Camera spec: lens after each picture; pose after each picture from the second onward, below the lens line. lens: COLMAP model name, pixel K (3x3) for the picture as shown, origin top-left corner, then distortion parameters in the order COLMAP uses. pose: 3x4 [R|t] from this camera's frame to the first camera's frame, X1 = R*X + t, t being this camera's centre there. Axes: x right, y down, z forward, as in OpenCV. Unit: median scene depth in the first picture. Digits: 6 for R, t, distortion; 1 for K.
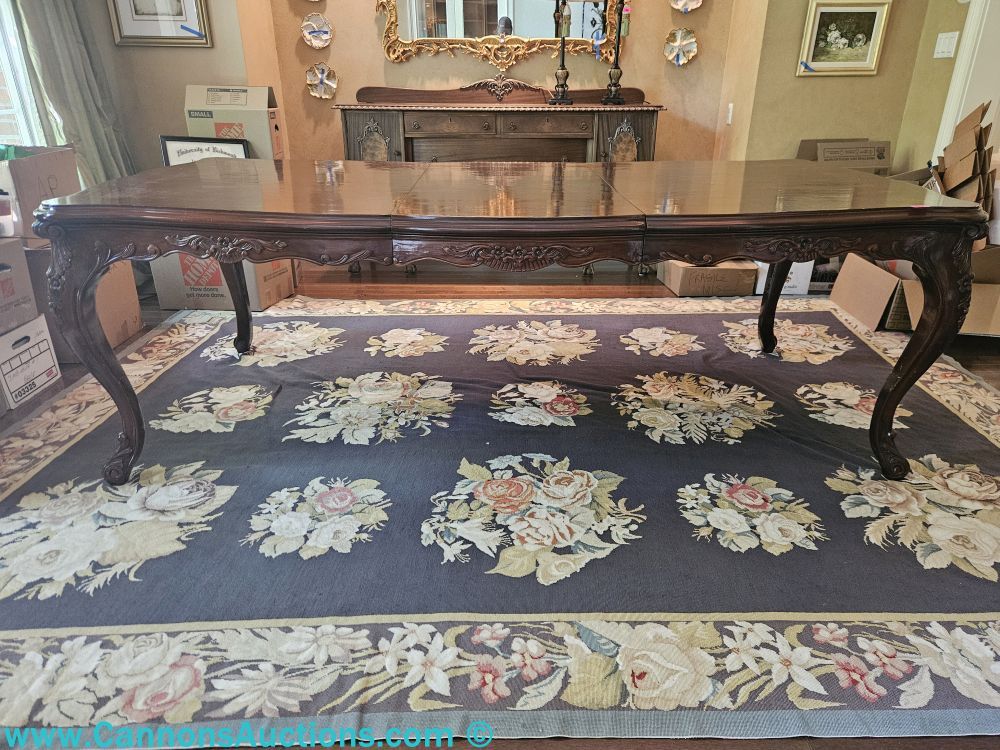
lens RADIAL K [[656.9, 0, 502.6], [0, 656.9, 378.6], [0, 0, 1]] dist [0.010318, 0.000995]
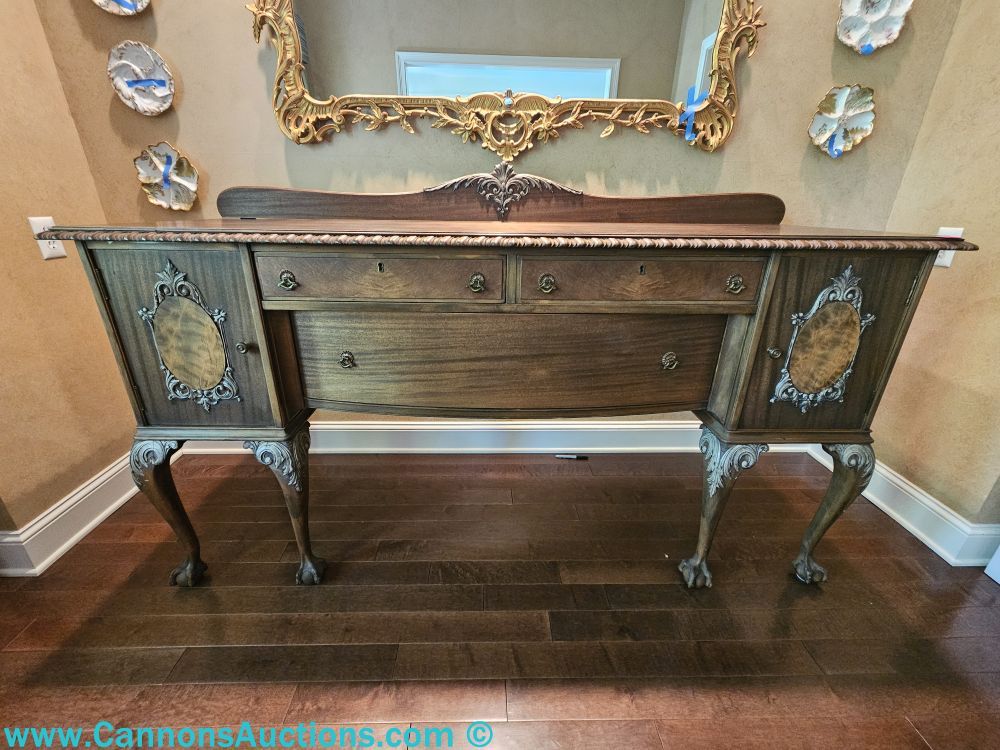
lens RADIAL K [[409.3, 0, 493.7], [0, 409.3, 368.5], [0, 0, 1]] dist [-0.007039, -0.000015]
pose [[0.999756, 0.000278, 0.022066, -0.018737], [0.000528, 0.999332, -0.036529, -0.292390], [-0.022061, 0.036532, 0.999089, 0.687621]]
